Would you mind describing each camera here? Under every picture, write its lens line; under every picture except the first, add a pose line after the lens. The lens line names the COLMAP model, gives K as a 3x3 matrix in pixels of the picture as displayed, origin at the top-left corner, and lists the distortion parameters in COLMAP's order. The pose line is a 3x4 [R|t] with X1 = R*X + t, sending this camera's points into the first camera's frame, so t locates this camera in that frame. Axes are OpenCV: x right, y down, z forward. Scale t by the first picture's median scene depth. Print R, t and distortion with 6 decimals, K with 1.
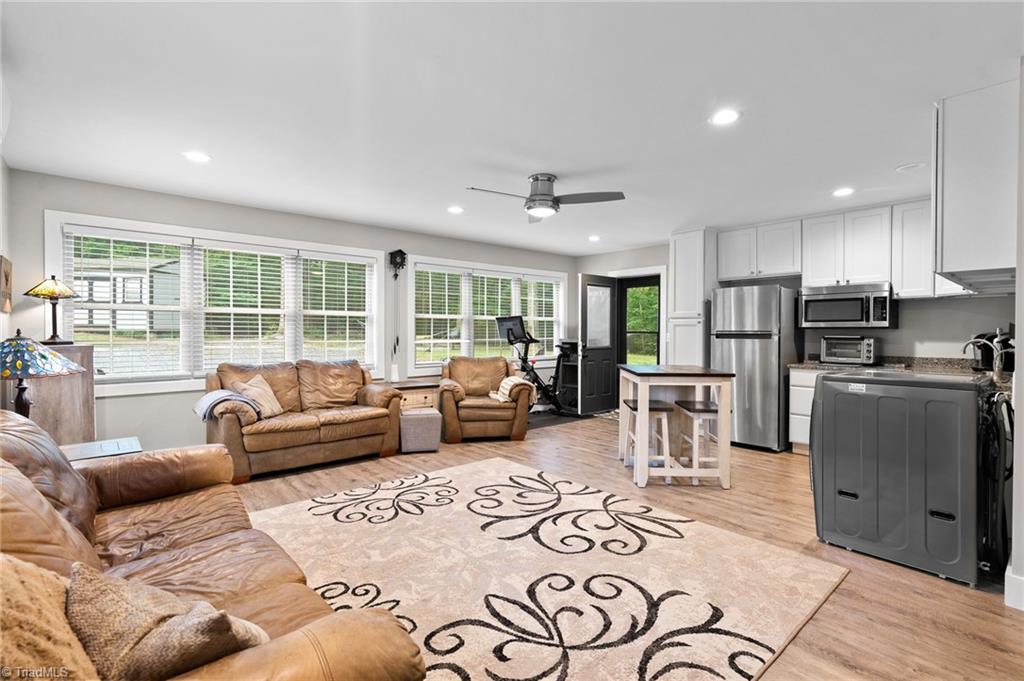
lens RADIAL K [[473.4, 0, 518.4], [0, 473.4, 334.5], [0, 0, 1]] dist [-0.001508, 0.000065]
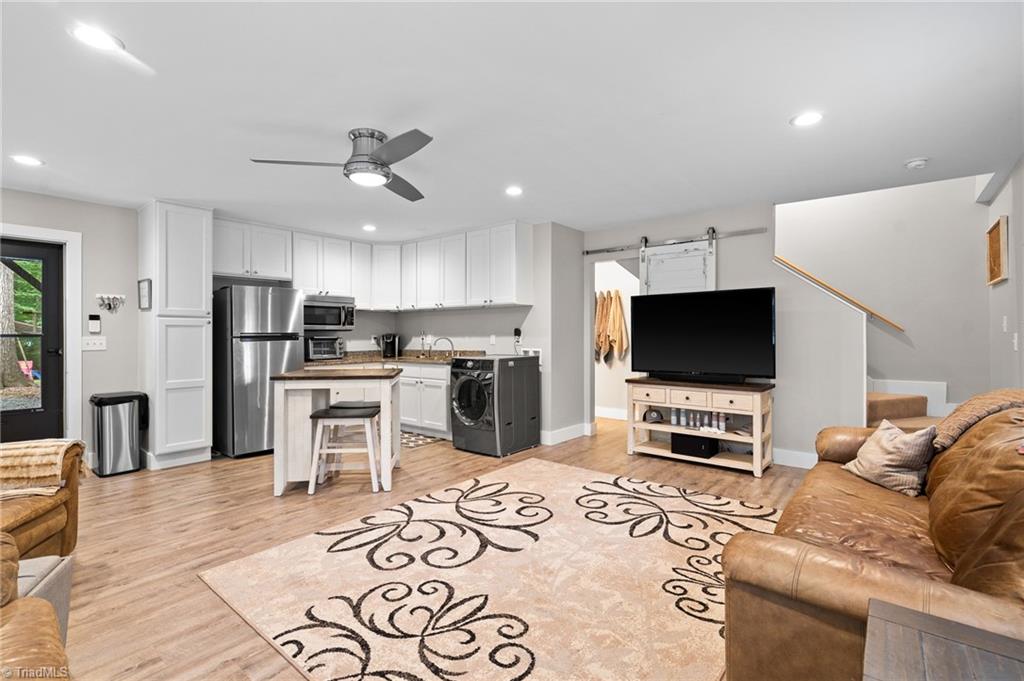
lens RADIAL K [[473.4, 0, 517.6], [0, 473.4, 335.1], [0, 0, 1]] dist [-0.001508, 0.000065]
pose [[-0.174578, -0.004893, 0.984631, -0.919376], [0.009453, 0.999933, 0.006645, -0.007692], [-0.984598, 0.010468, -0.174520, 1.097447]]
